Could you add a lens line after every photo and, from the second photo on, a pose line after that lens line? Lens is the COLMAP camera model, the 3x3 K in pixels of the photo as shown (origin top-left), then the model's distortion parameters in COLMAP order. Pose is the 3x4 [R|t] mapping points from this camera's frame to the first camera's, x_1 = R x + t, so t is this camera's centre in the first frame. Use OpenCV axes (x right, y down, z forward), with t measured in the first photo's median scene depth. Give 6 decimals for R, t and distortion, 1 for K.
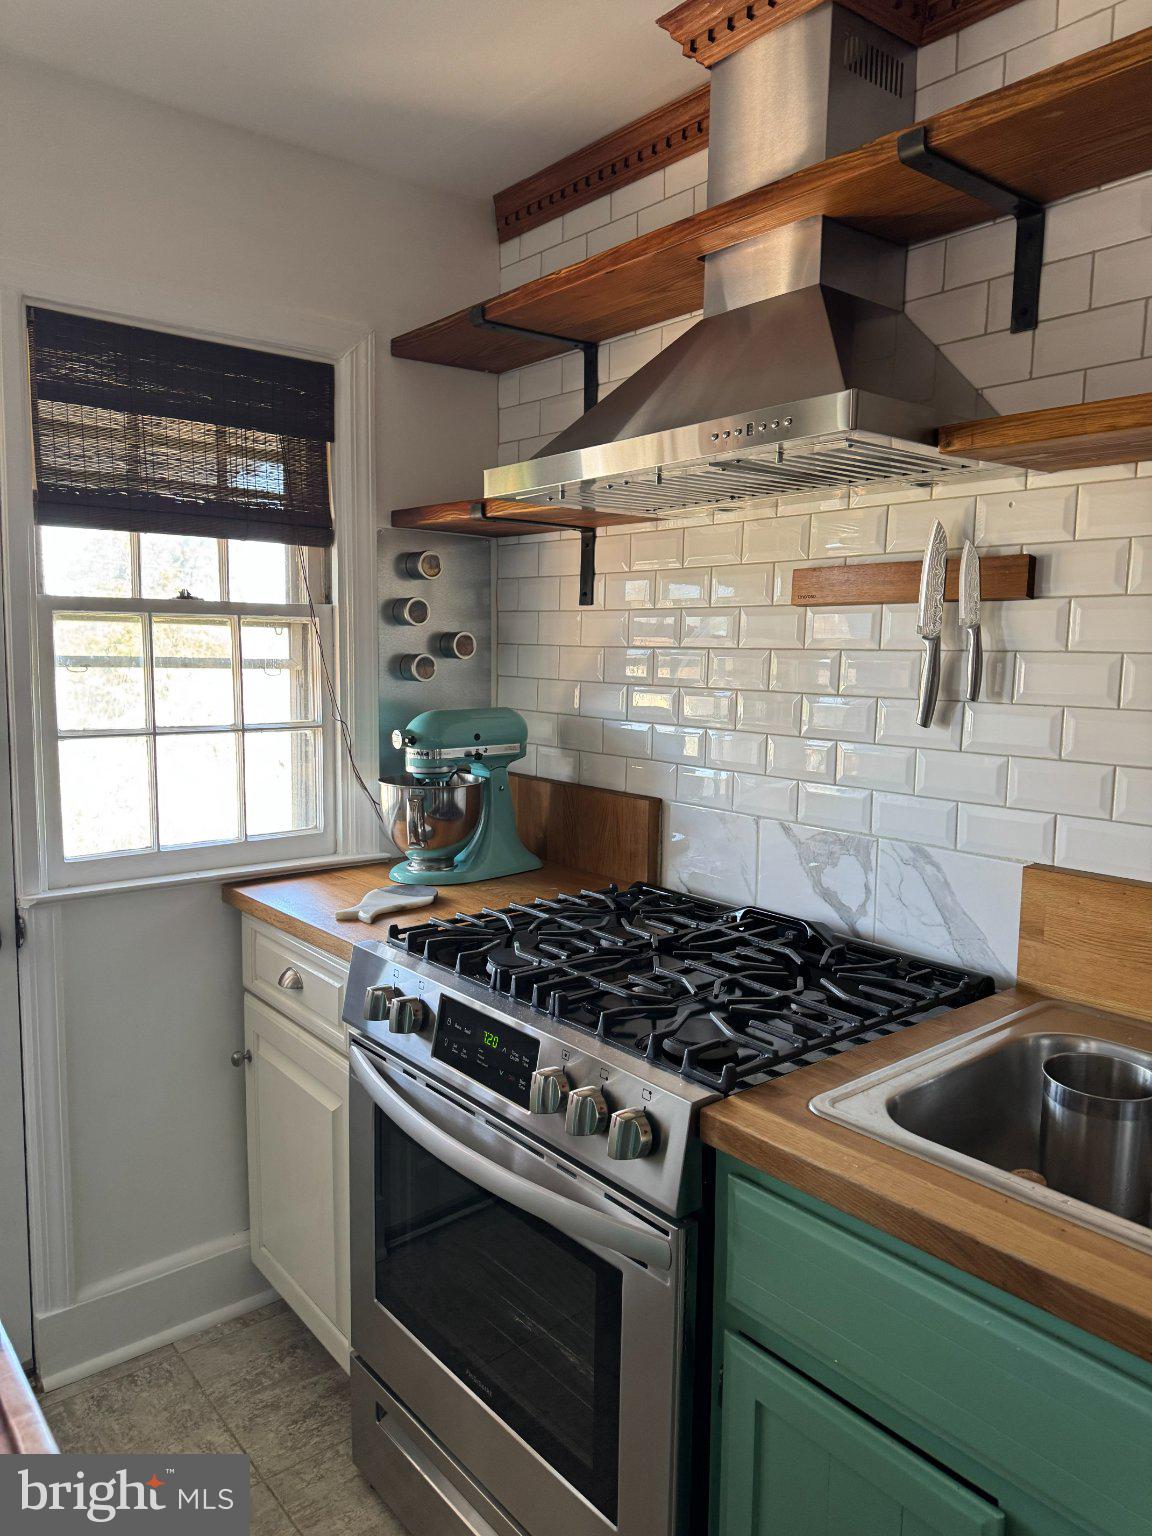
lens RADIAL K [[1097.9, 0, 576.0], [0, 1097.9, 768.0], [0, 0, 1]] dist [0.145340, -0.197814]
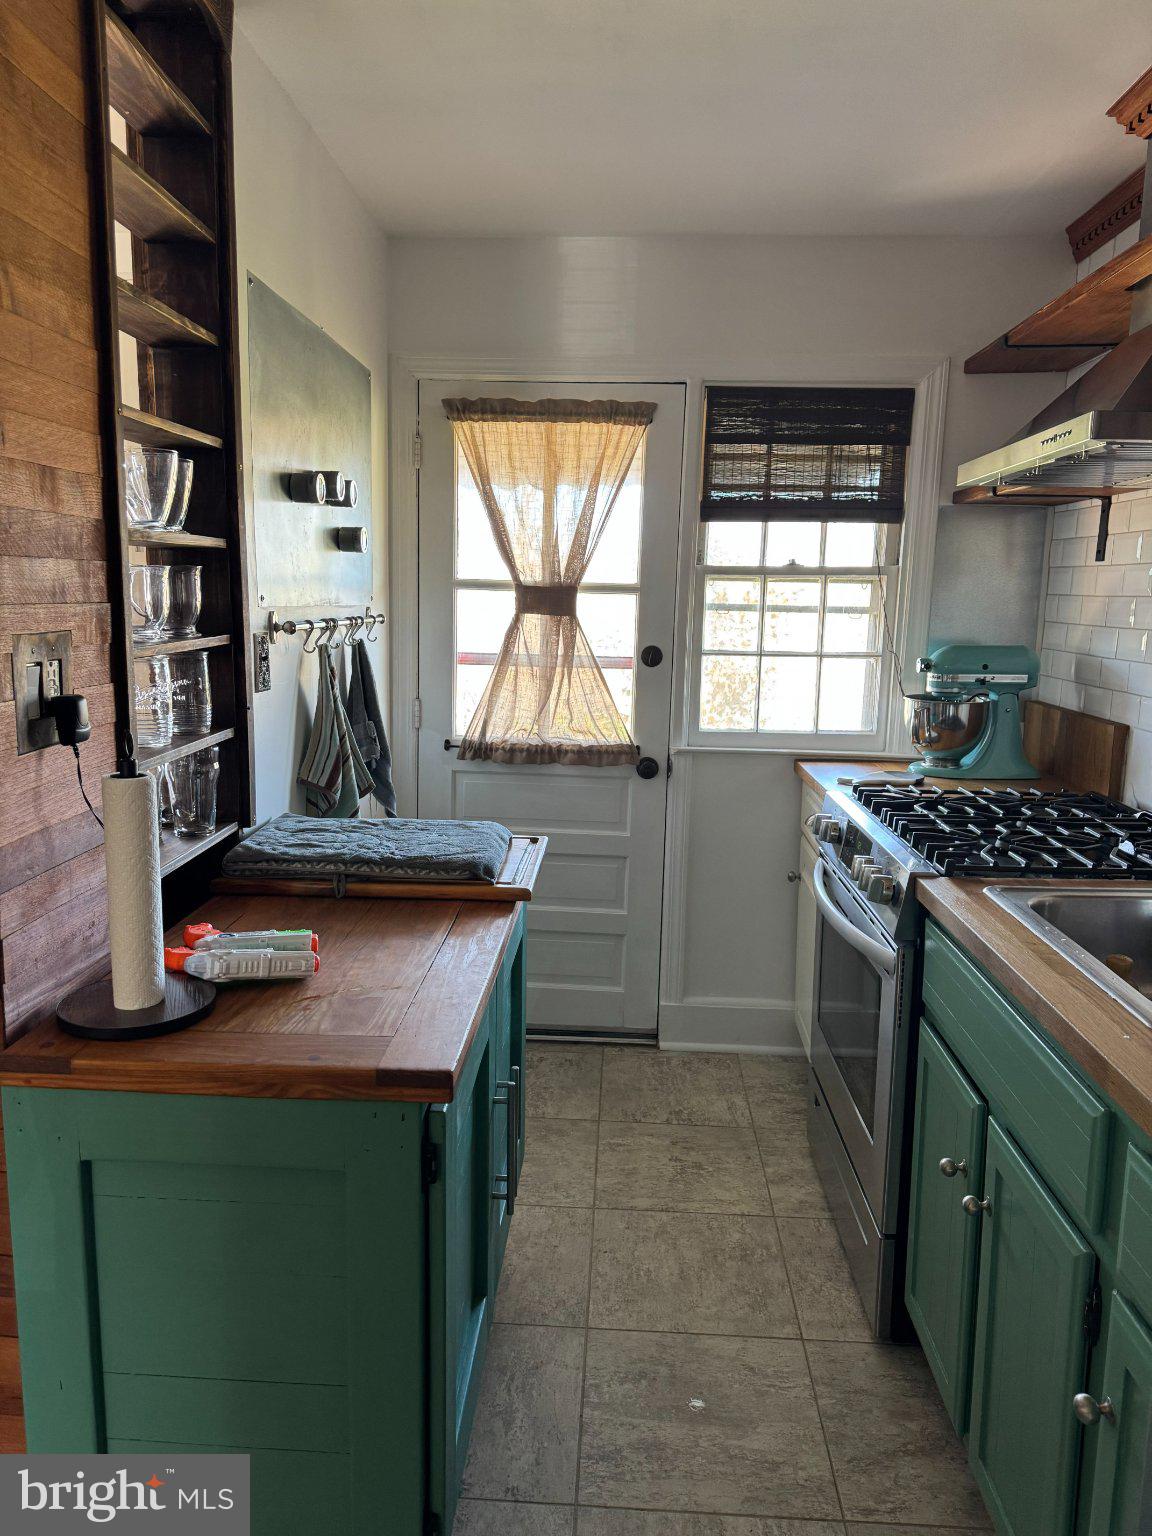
lens RADIAL K [[1097.9, 0, 576.0], [0, 1097.9, 768.0], [0, 0, 1]] dist [0.145340, -0.197814]
pose [[0.749565, 0.106283, -0.653343, 0.420747], [-0.085920, 0.994297, 0.063174, 0.047589], [0.656331, 0.008782, 0.754422, -0.294598]]
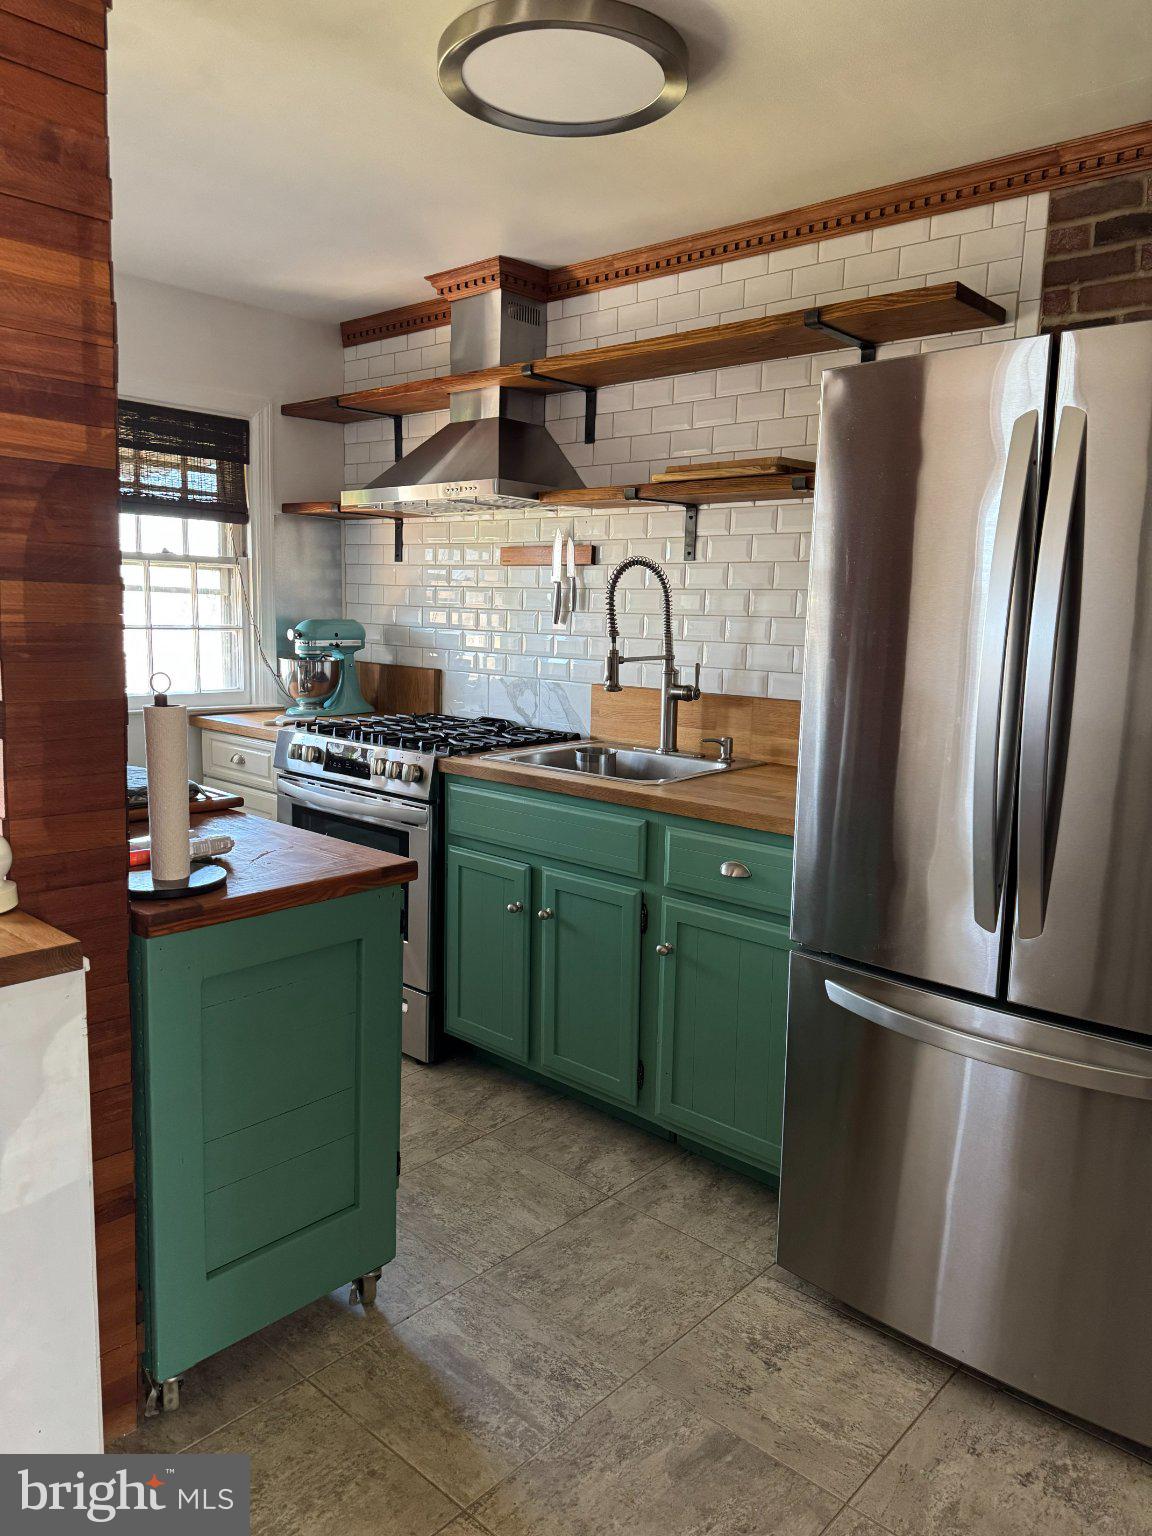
lens RADIAL K [[1097.9, 0, 576.0], [0, 1097.9, 768.0], [0, 0, 1]] dist [0.145340, -0.197814]
pose [[0.988737, -0.008378, 0.149426, 0.024511], [0.002907, 0.999319, 0.036791, 0.124041], [-0.149633, -0.035942, 0.988088, -0.848735]]
